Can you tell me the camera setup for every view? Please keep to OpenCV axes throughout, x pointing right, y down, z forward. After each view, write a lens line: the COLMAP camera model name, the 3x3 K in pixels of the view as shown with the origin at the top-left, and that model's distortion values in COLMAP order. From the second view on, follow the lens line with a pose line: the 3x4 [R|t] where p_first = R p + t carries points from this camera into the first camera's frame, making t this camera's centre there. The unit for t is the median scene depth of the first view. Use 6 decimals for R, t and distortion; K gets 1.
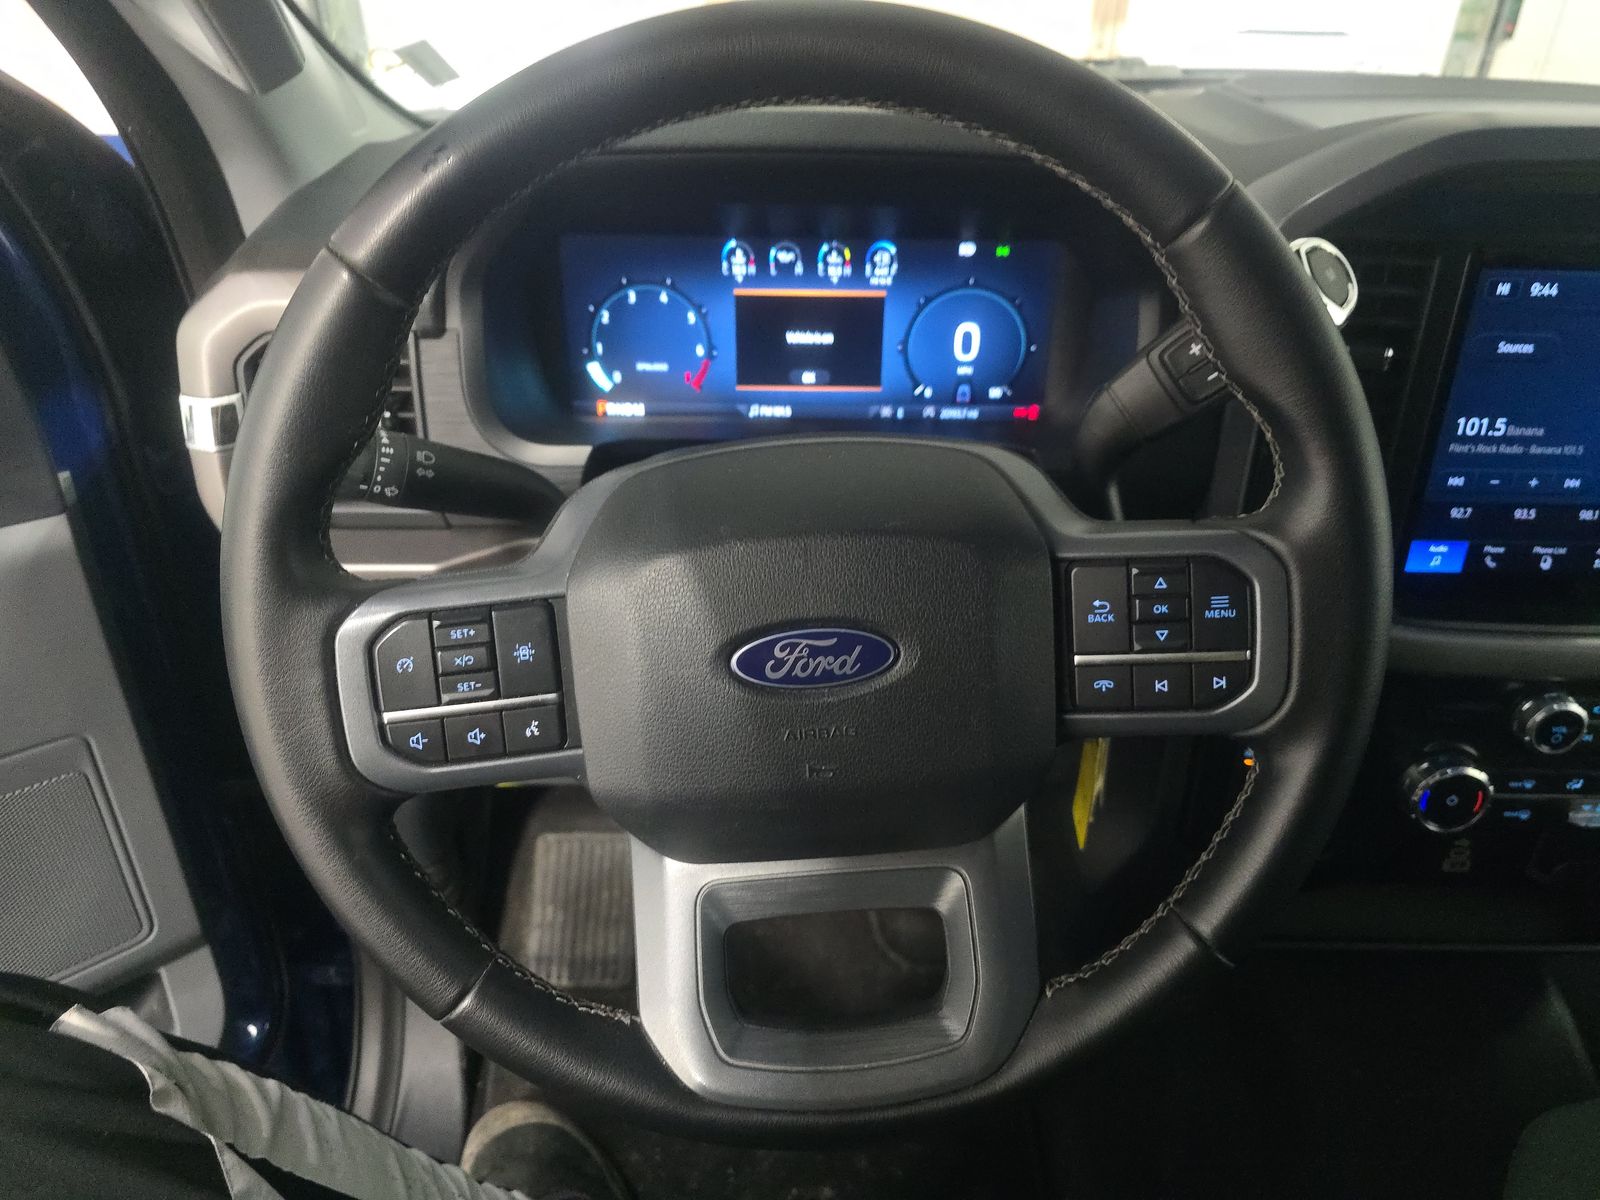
lens RADIAL K [[1070.4, 0, 832.1], [0, 1070.4, 618.2], [0, 0, 1]] dist [0.030627, -0.048029]
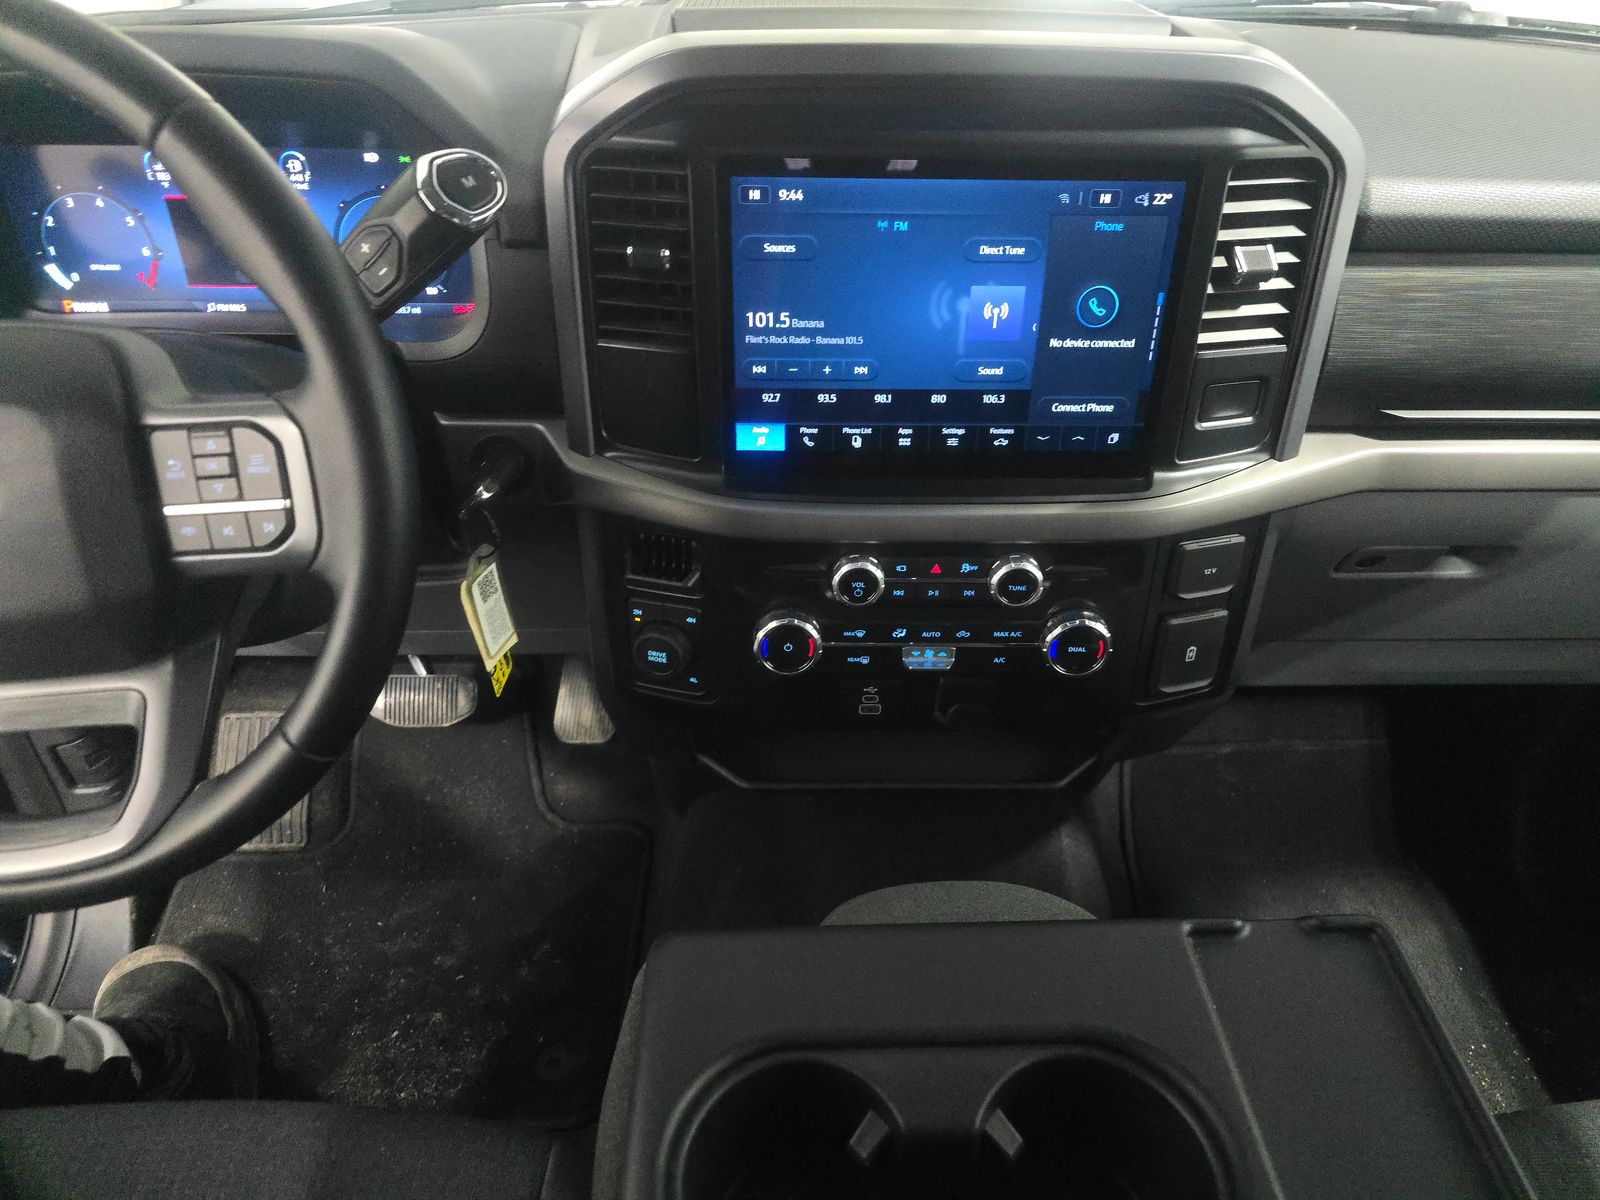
lens RADIAL K [[1037.0, 0, 800.0], [0, 1037.0, 600.0], [0, 0, 1]] dist [0.025070, -0.033228]
pose [[0.999711, -0.007980, 0.022660, 0.532897], [0.006390, 0.997571, 0.069358, 0.036301], [-0.023159, -0.069194, 0.997334, -0.101964]]
